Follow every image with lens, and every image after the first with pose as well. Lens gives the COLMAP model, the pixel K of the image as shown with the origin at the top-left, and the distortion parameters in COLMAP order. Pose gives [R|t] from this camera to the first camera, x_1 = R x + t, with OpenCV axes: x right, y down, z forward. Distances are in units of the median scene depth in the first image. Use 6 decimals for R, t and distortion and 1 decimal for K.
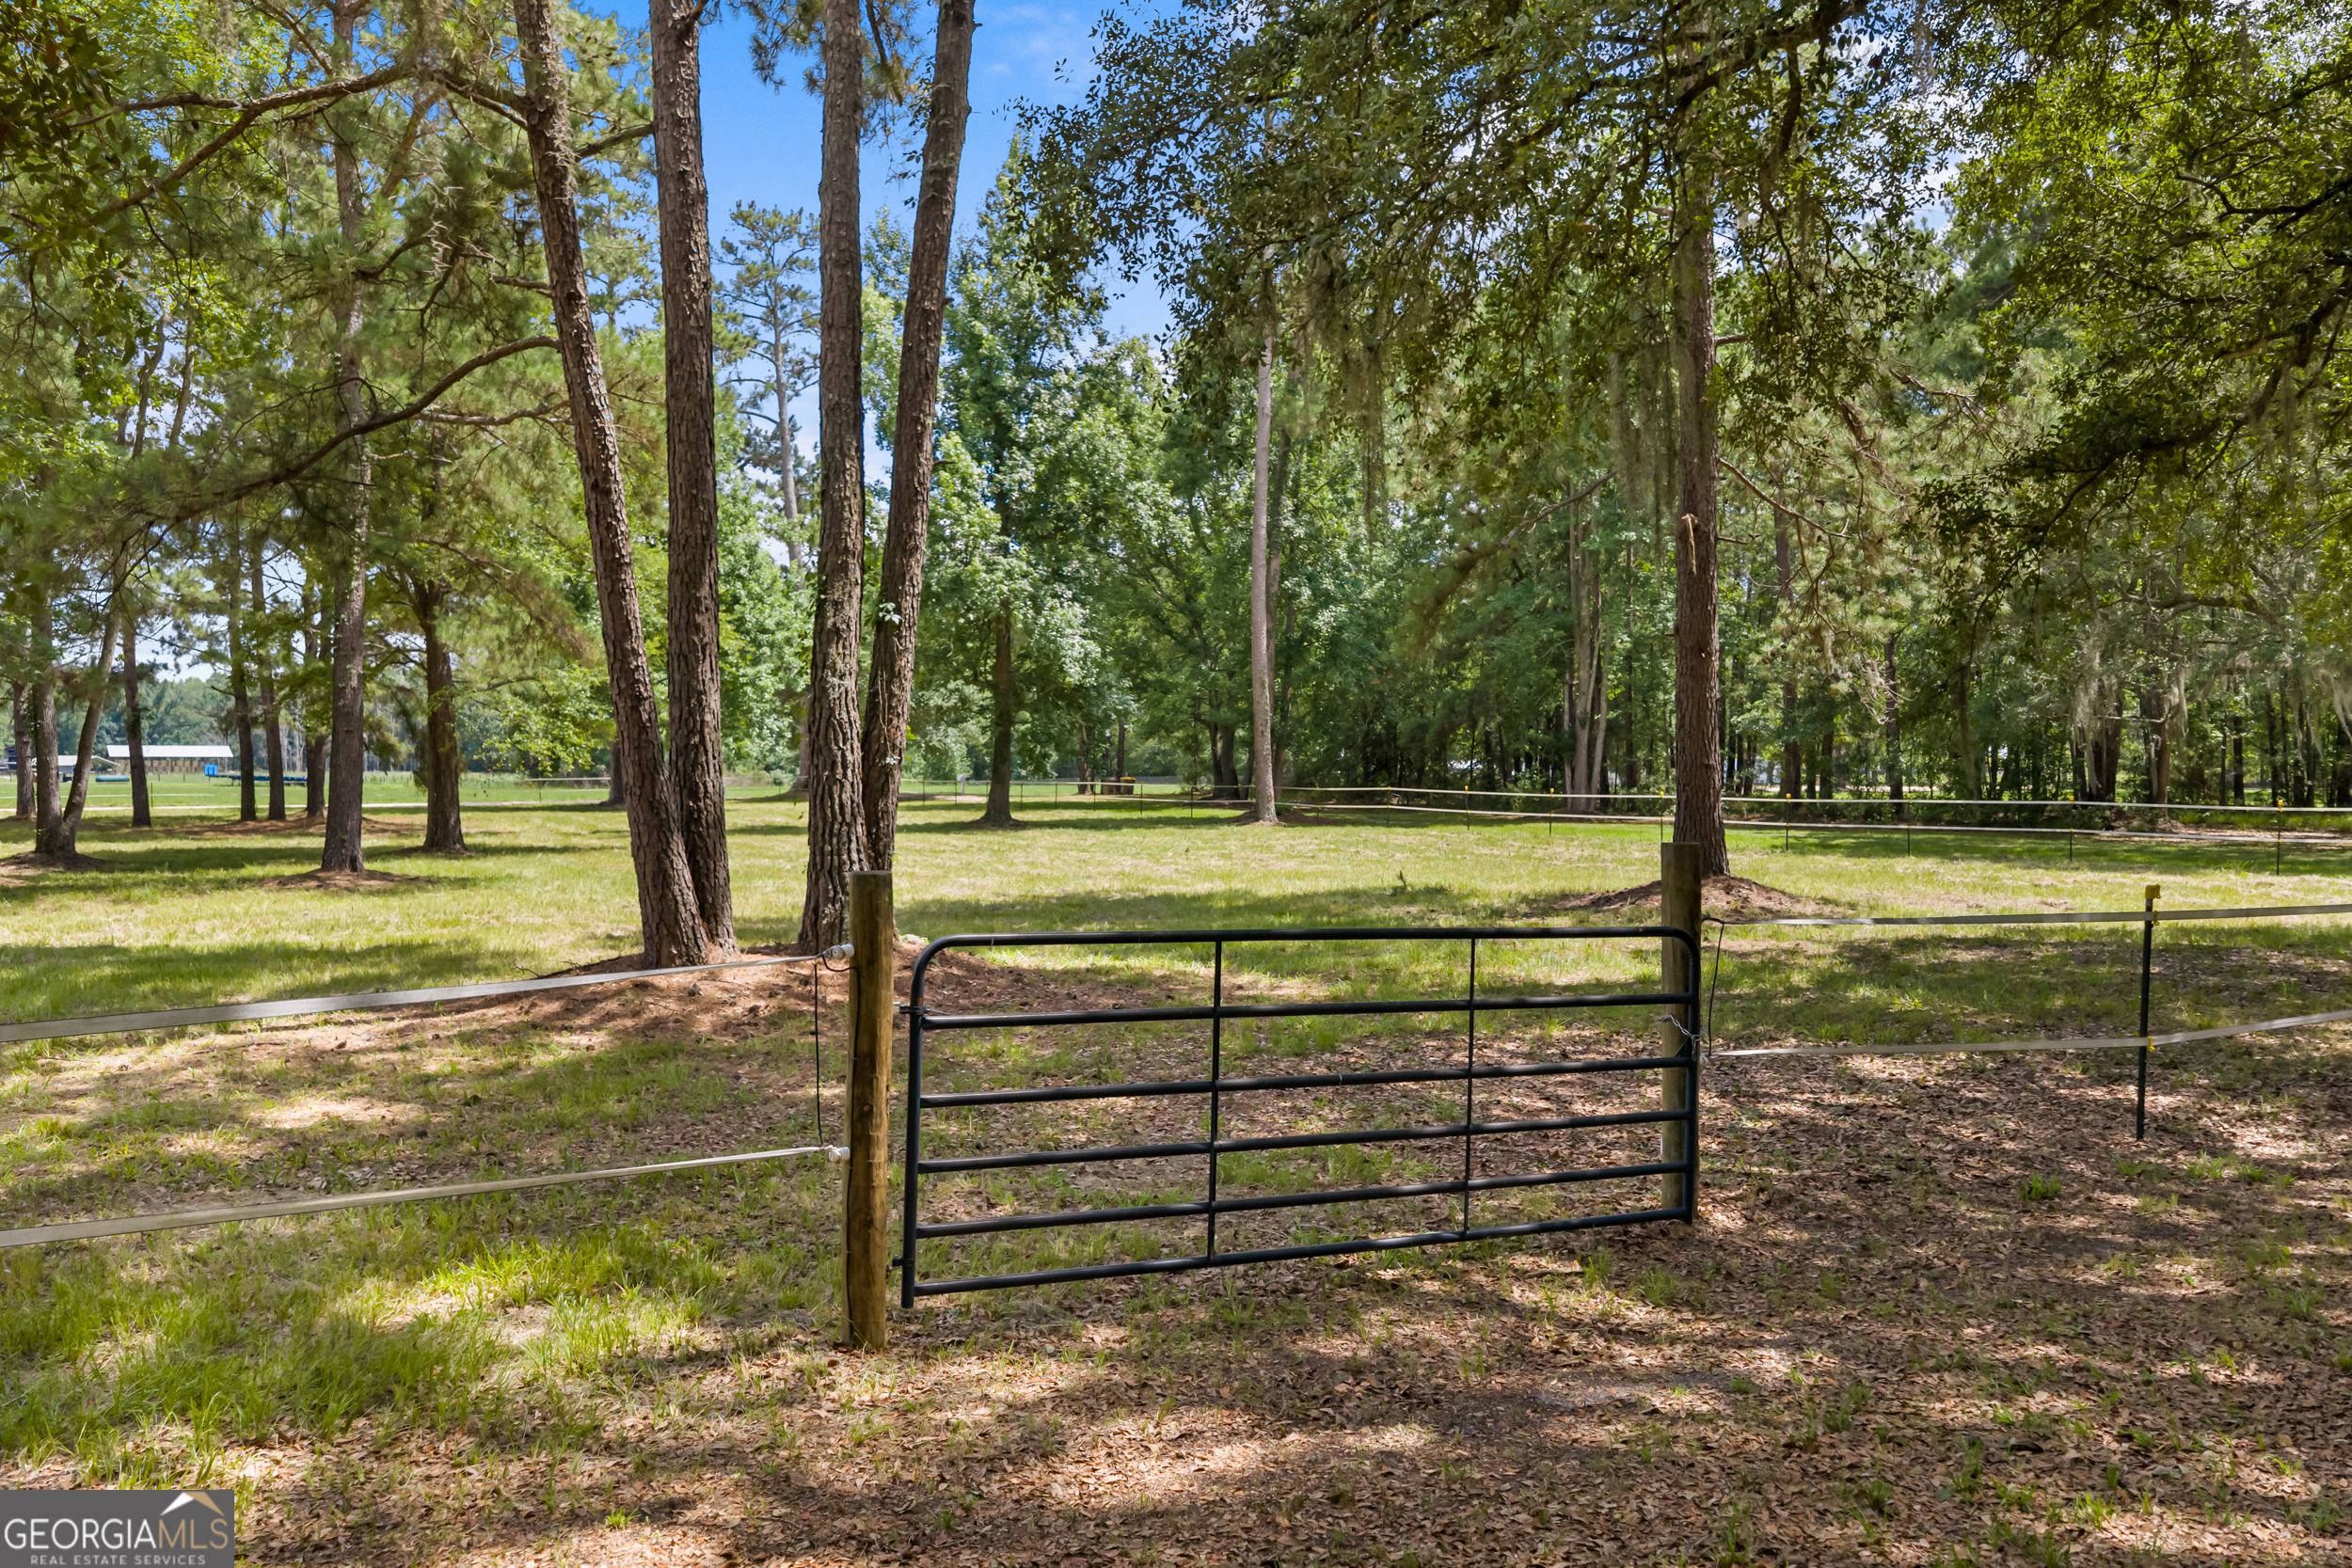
lens RADIAL K [[2002.8, 0, 1170.8], [0, 2002.8, 828.6], [0, 0, 1]] dist [0.011649, -0.046414]
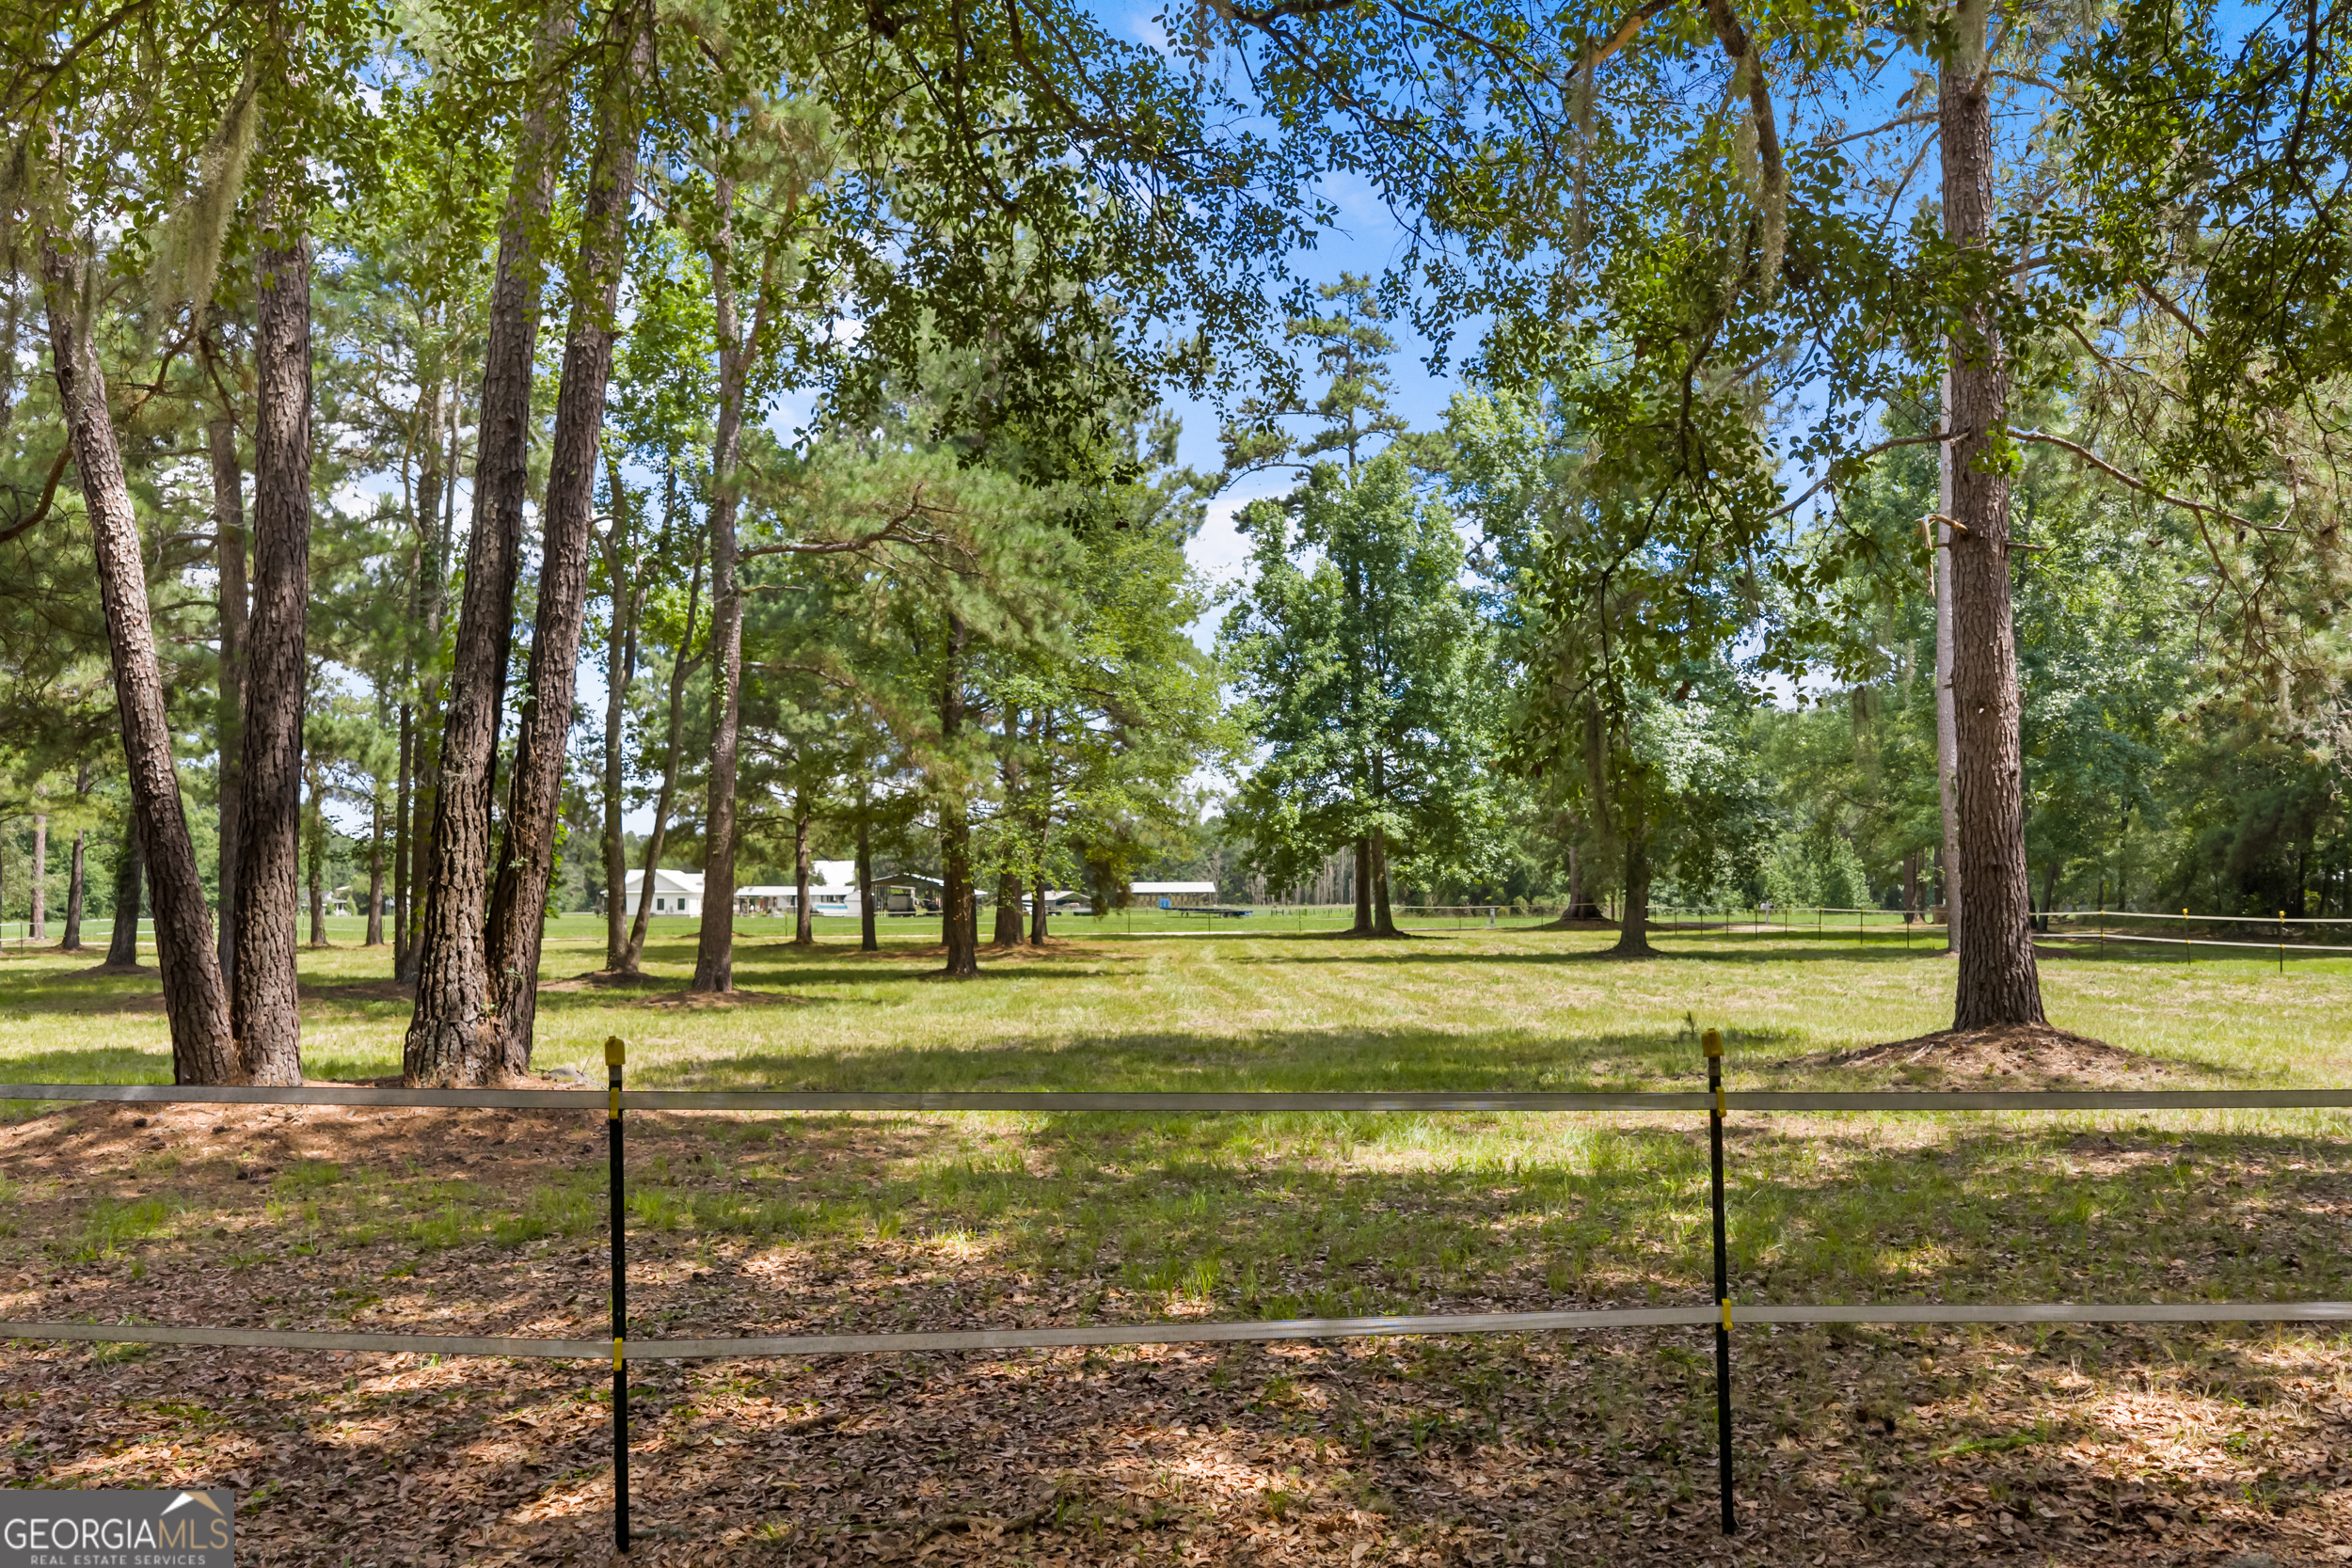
lens RADIAL K [[2002.8, 0, 1170.8], [0, 2002.8, 828.6], [0, 0, 1]] dist [0.011649, -0.046414]
pose [[0.888077, -0.023229, -0.459107, 0.145268], [-0.007188, 0.997899, -0.064394, 0.001258], [0.459638, 0.060488, 0.886044, 0.104308]]
